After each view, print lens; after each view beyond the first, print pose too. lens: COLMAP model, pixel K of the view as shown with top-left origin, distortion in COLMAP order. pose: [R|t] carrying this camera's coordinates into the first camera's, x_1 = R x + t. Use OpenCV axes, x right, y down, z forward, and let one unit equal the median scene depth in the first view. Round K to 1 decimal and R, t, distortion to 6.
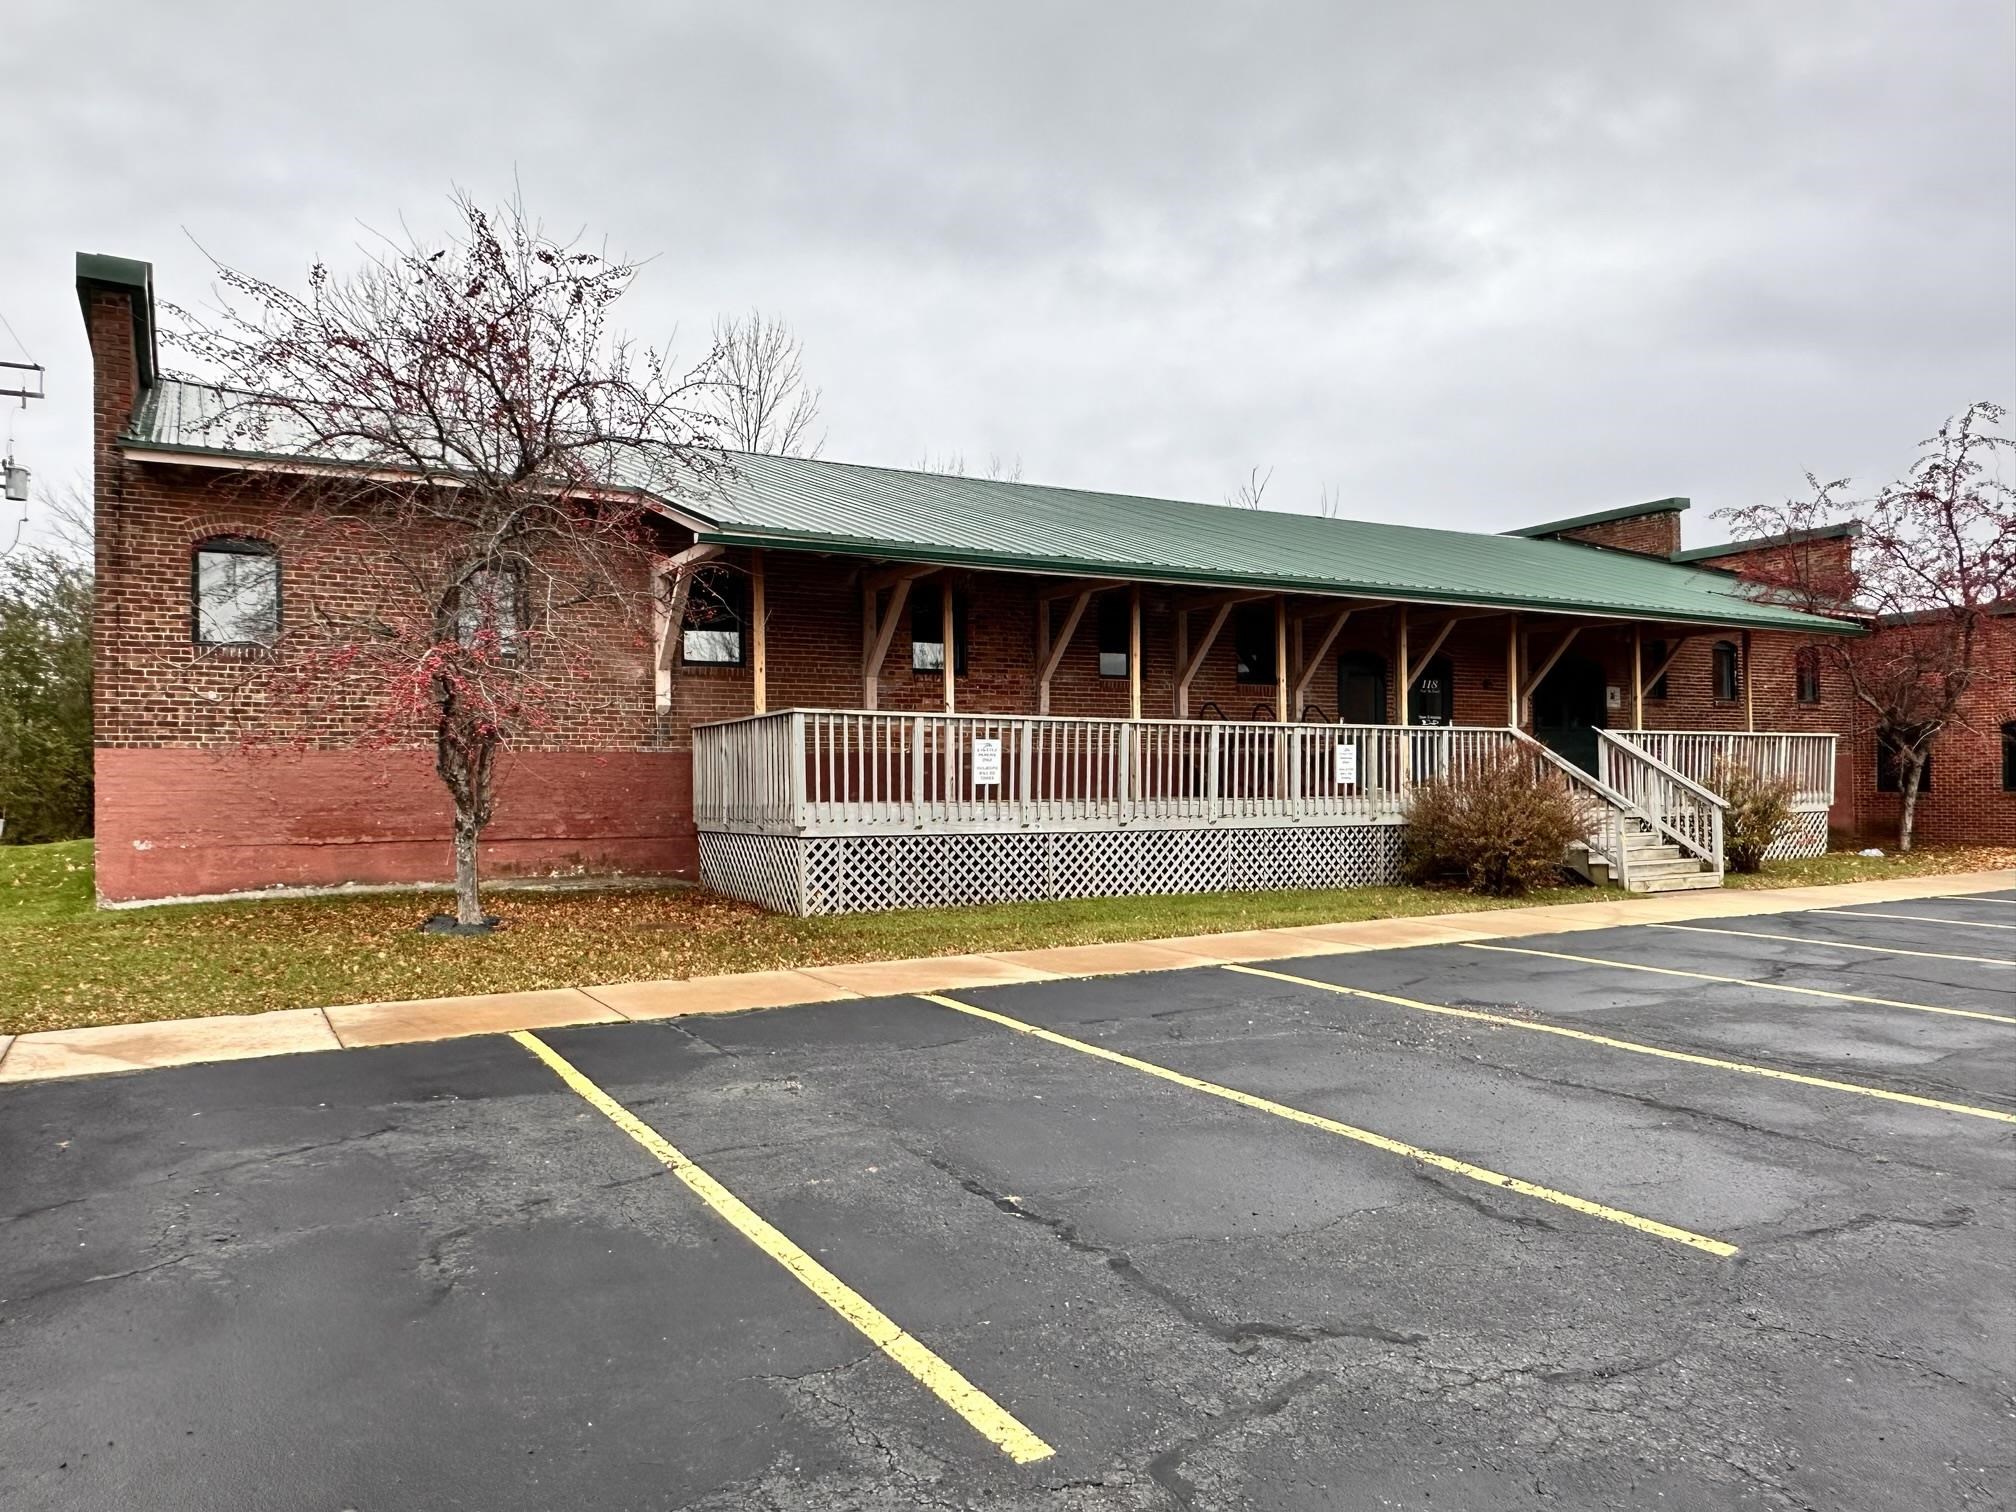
lens RADIAL K [[1414.8, 0, 1012.6], [0, 1414.8, 761.4], [0, 0, 1]] dist [-0.008155, -0.001251]
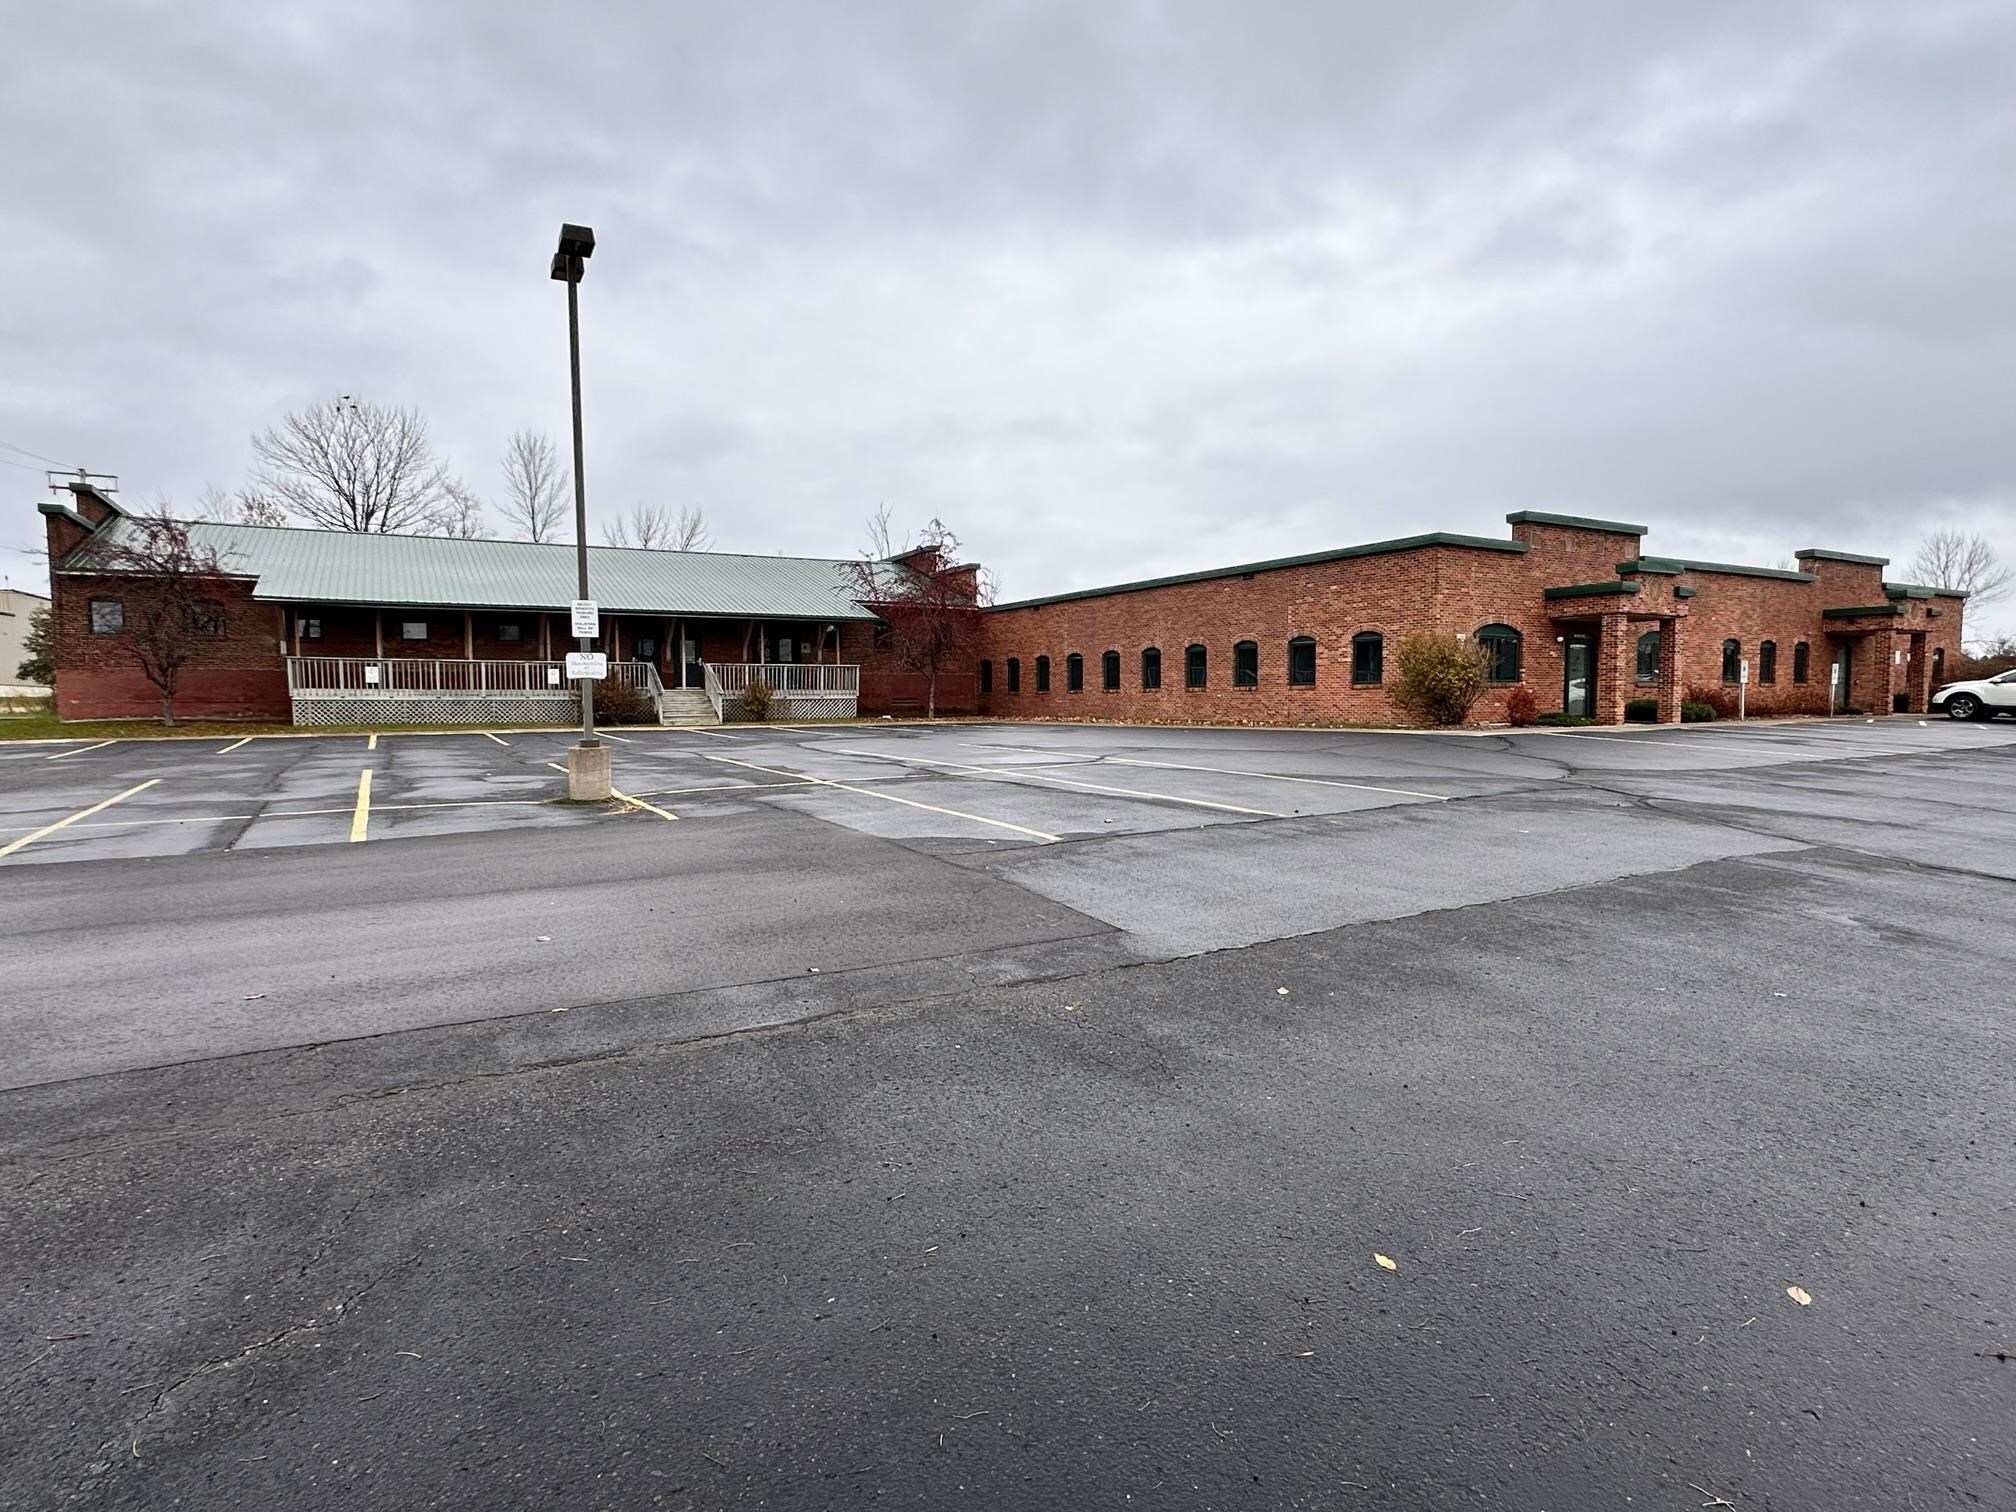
lens RADIAL K [[1049.9, 0, 1001.8], [0, 1049.9, 759.3], [0, 0, 1]] dist [0.001901, 0.000468]
pose [[0.997977, 0.008808, -0.062961, 1.314547], [-0.003787, 0.996834, 0.079422, -0.002764], [0.063461, -0.079023, 0.994851, -0.974895]]
